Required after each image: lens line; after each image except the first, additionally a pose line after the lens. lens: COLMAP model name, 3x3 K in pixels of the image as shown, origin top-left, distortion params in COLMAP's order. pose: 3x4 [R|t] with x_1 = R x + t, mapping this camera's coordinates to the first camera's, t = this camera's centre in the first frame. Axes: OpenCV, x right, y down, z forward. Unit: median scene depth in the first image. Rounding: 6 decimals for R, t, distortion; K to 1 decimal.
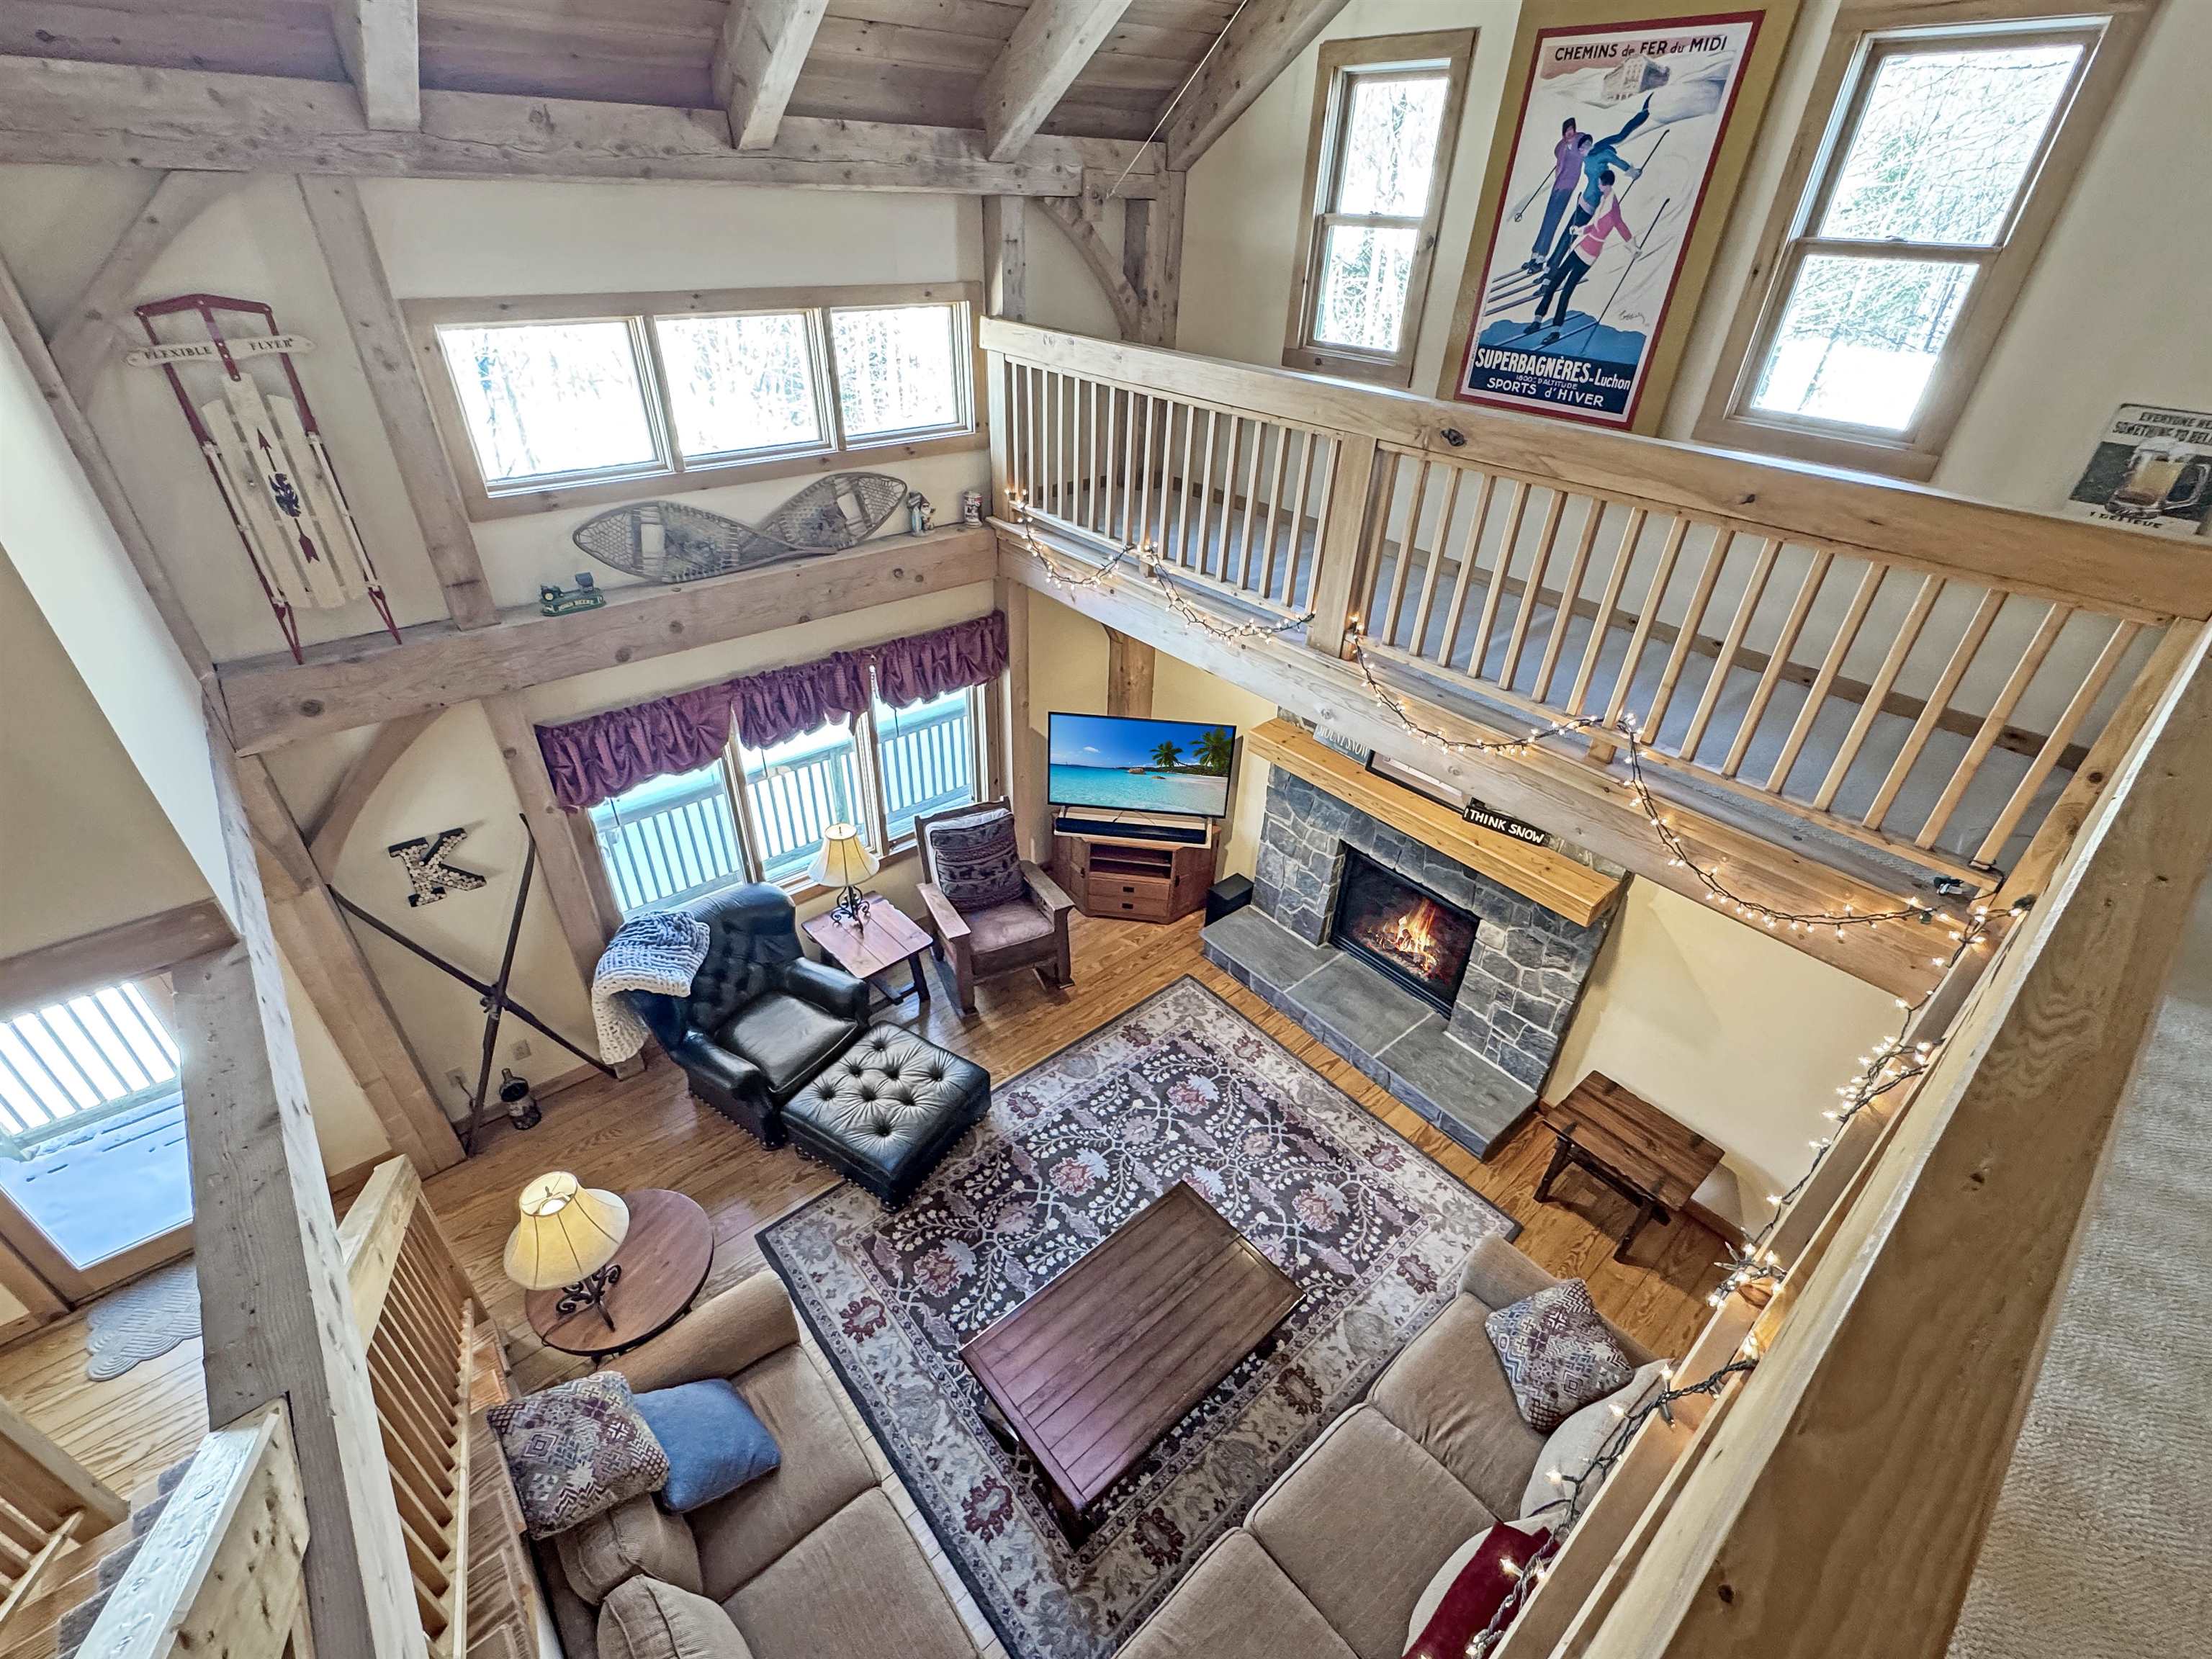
lens RADIAL K [[1006.7, 0, 1080.0], [0, 1006.7, 748.0], [0, 0, 1]] dist [-0.002256, 0.000981]
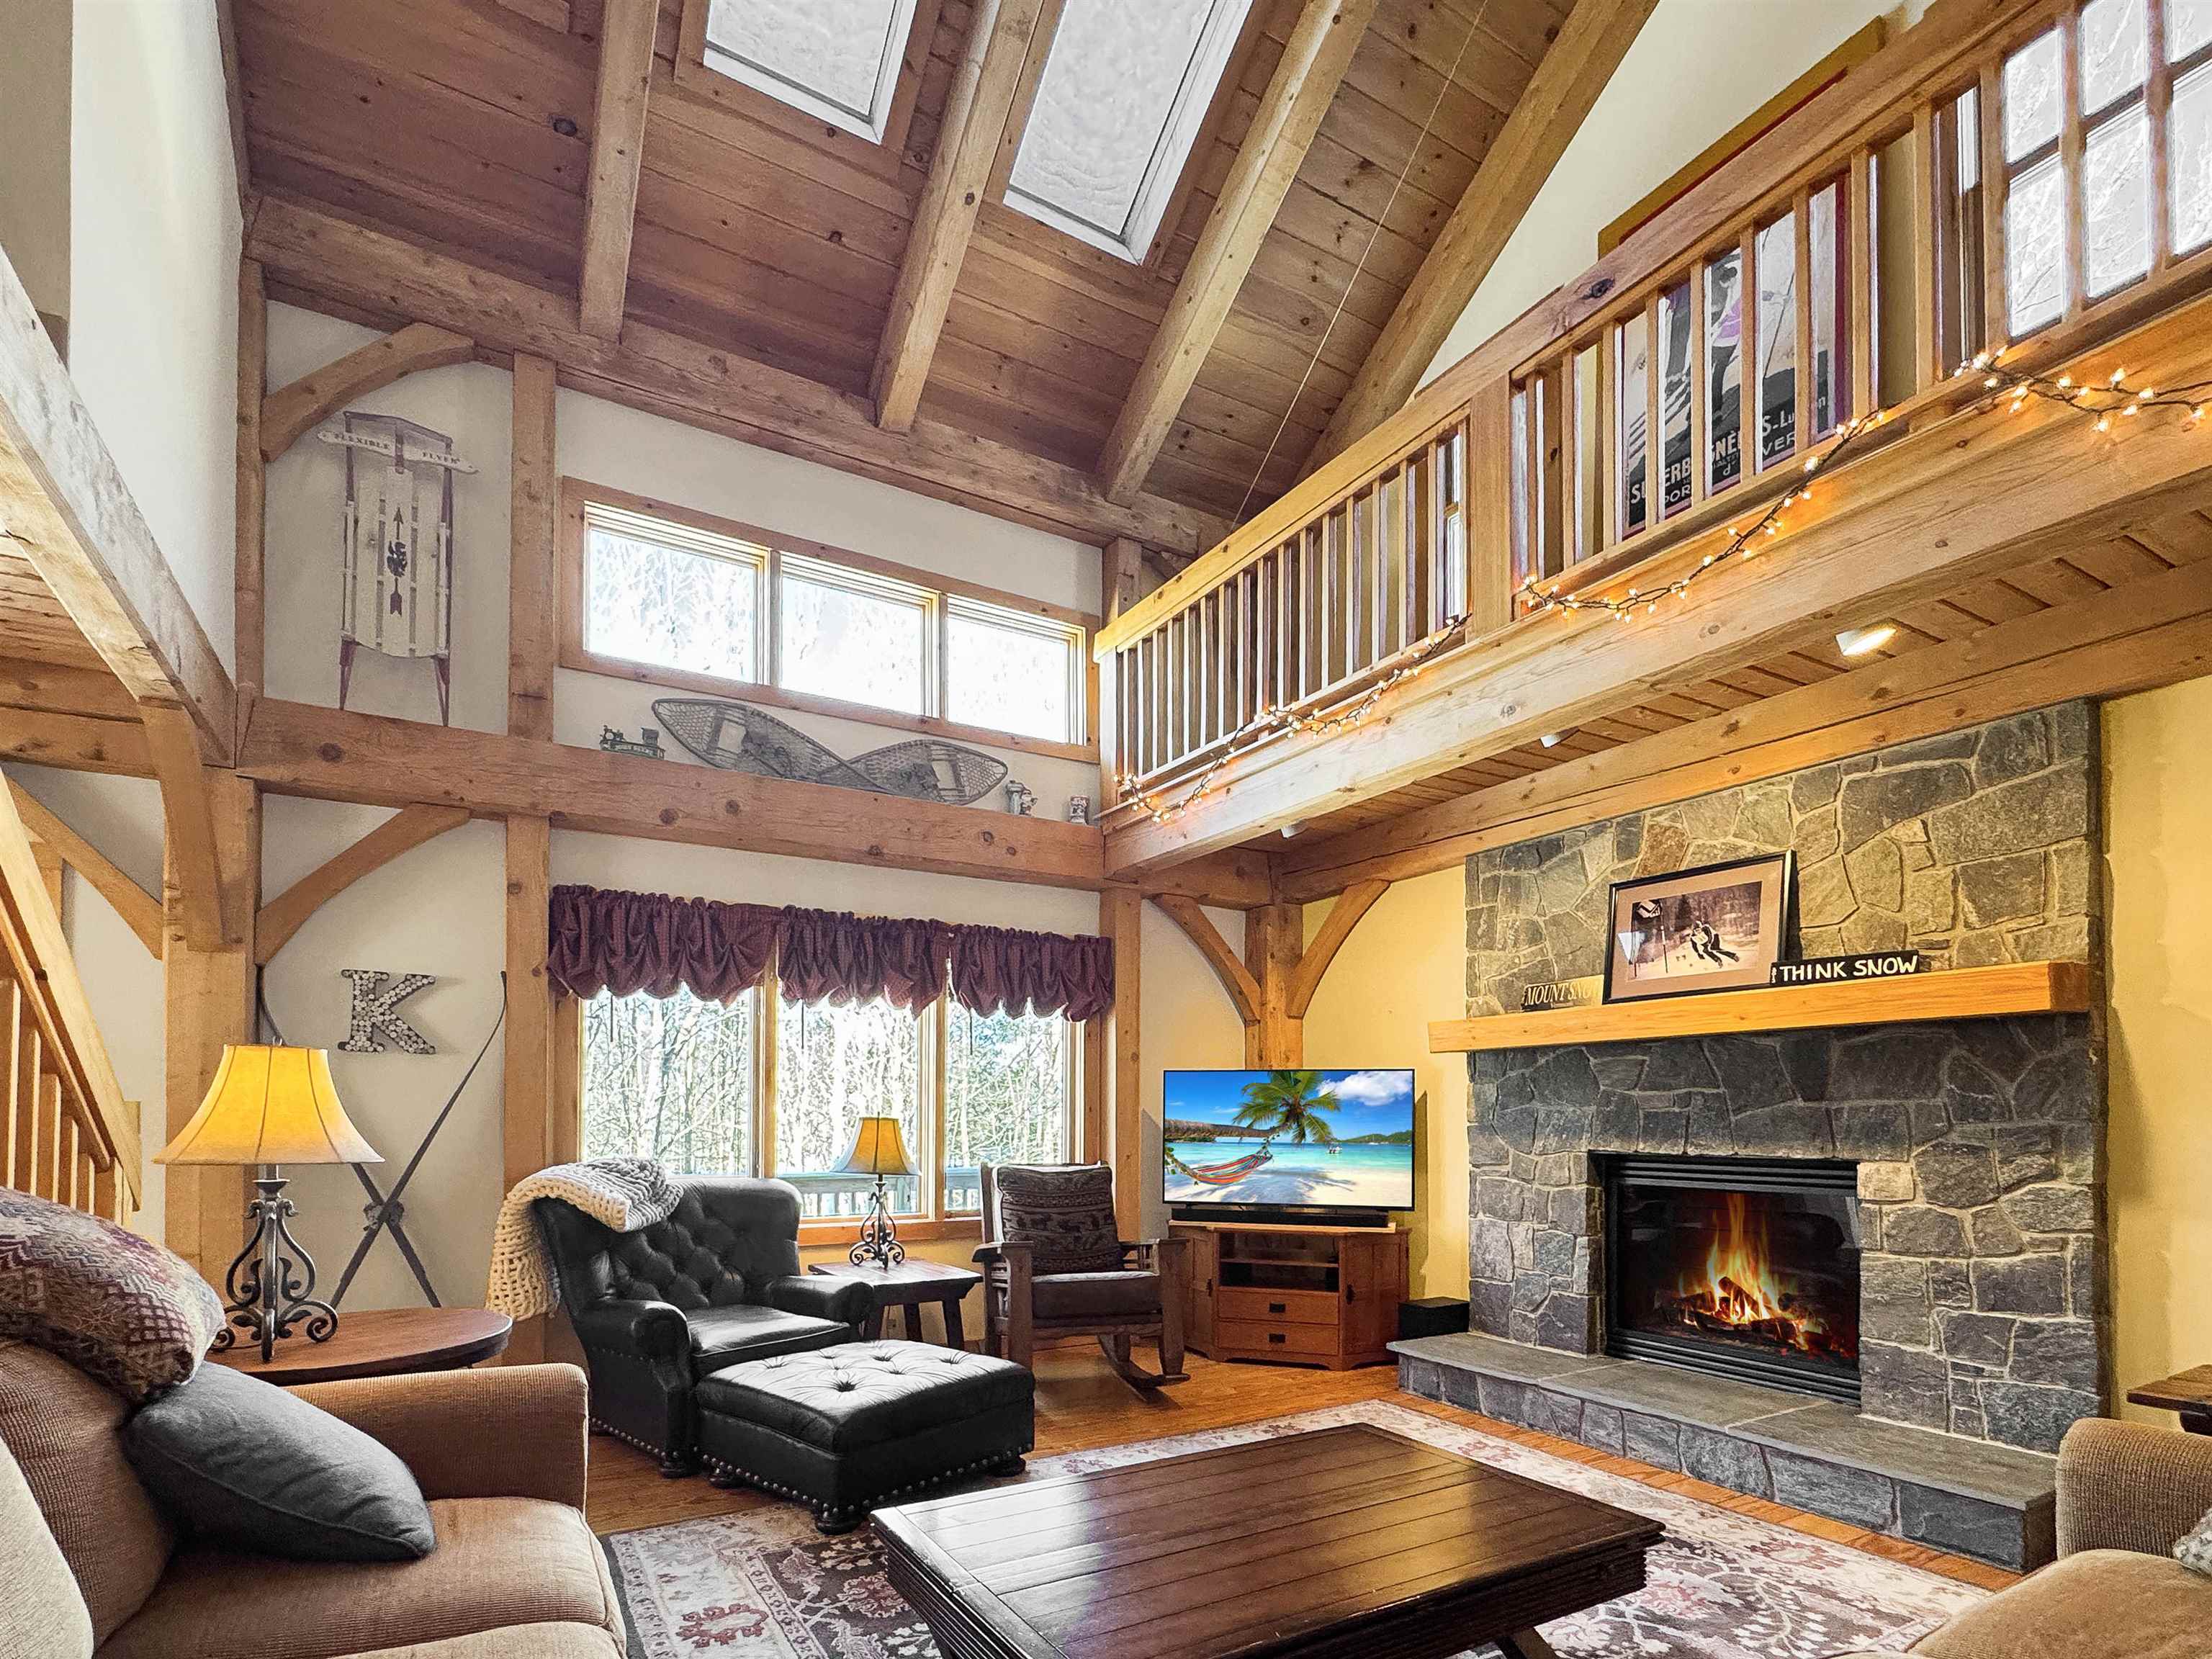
lens RADIAL K [[1052.7, 0, 1043.1], [0, 1052.7, 1051.4], [0, 0, 1]] dist [-0.004579, 0.000548]
pose [[0.981227, -0.023771, -0.191385, 0.042446], [-0.086814, 0.831701, -0.548394, 0.513341], [0.172211, 0.554714, 0.814024, 0.374428]]
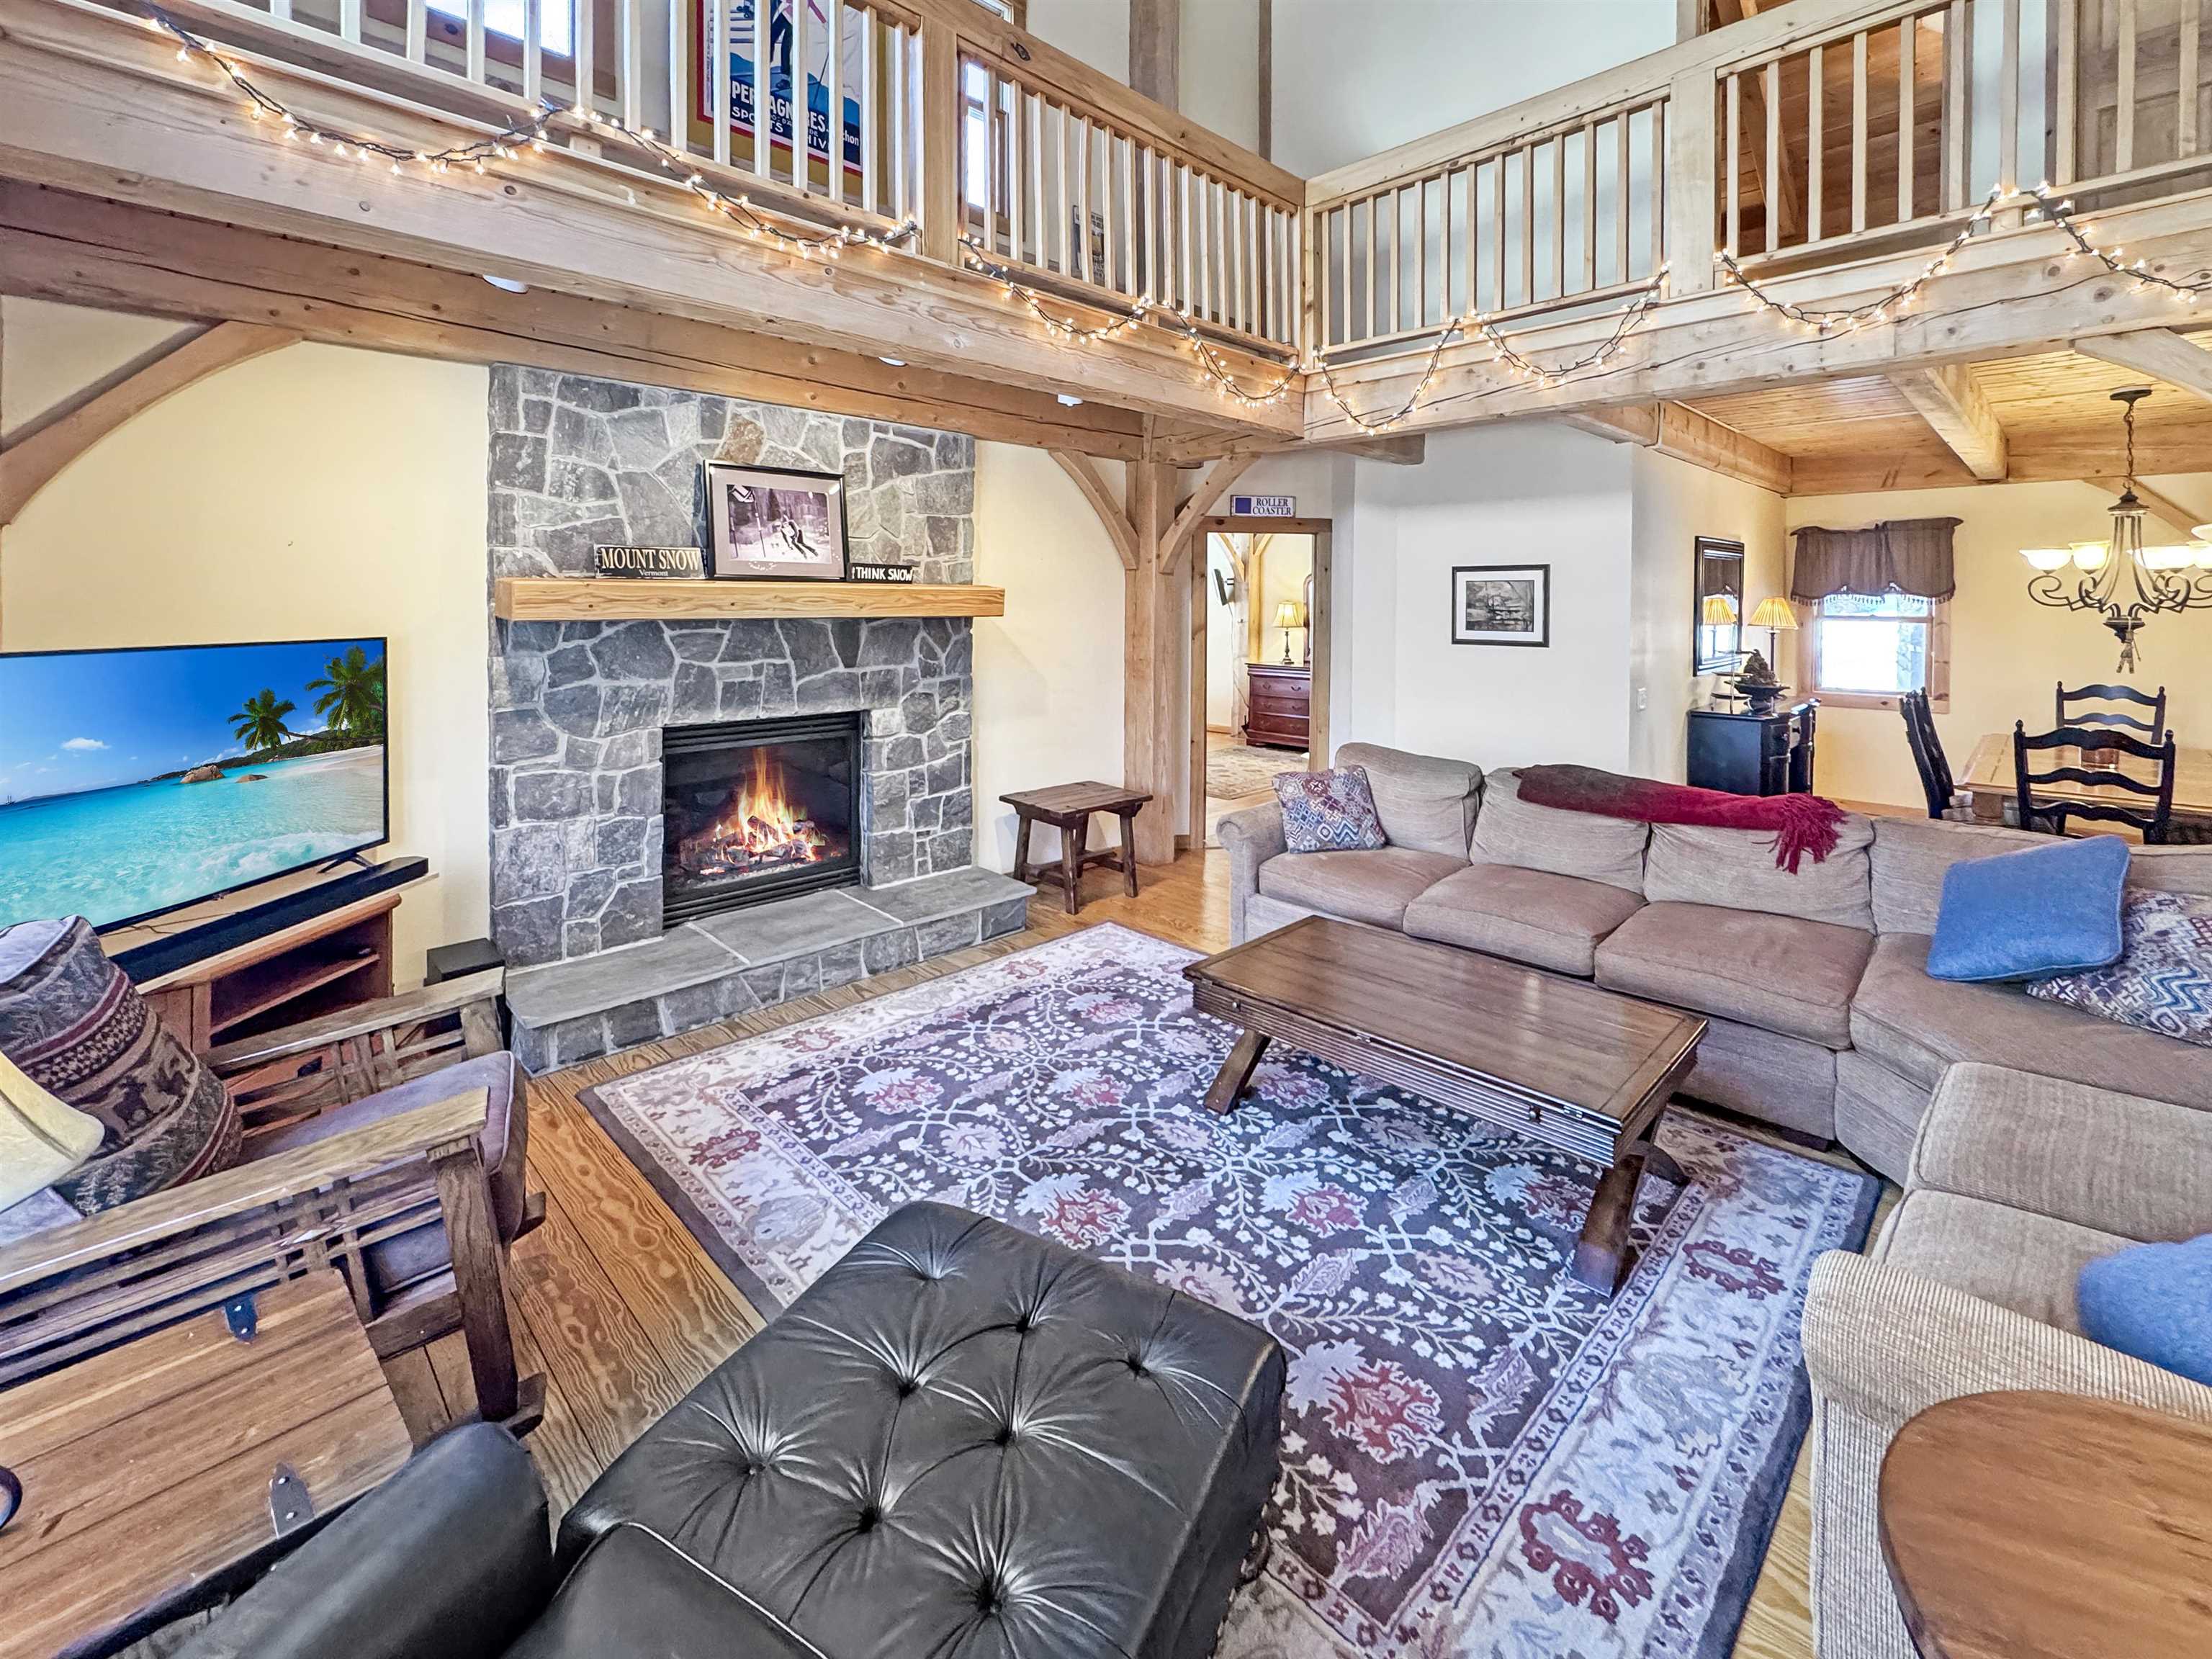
lens RADIAL K [[979.6, 0, 1122.1], [0, 979.6, 613.2], [0, 0, 1]] dist [-0.004337, -0.000424]
pose [[-0.098247, -0.029011, 0.994739, -0.454624], [0.491524, 0.867727, 0.073853, 0.145275], [-0.865305, 0.496194, -0.070992, 0.852066]]
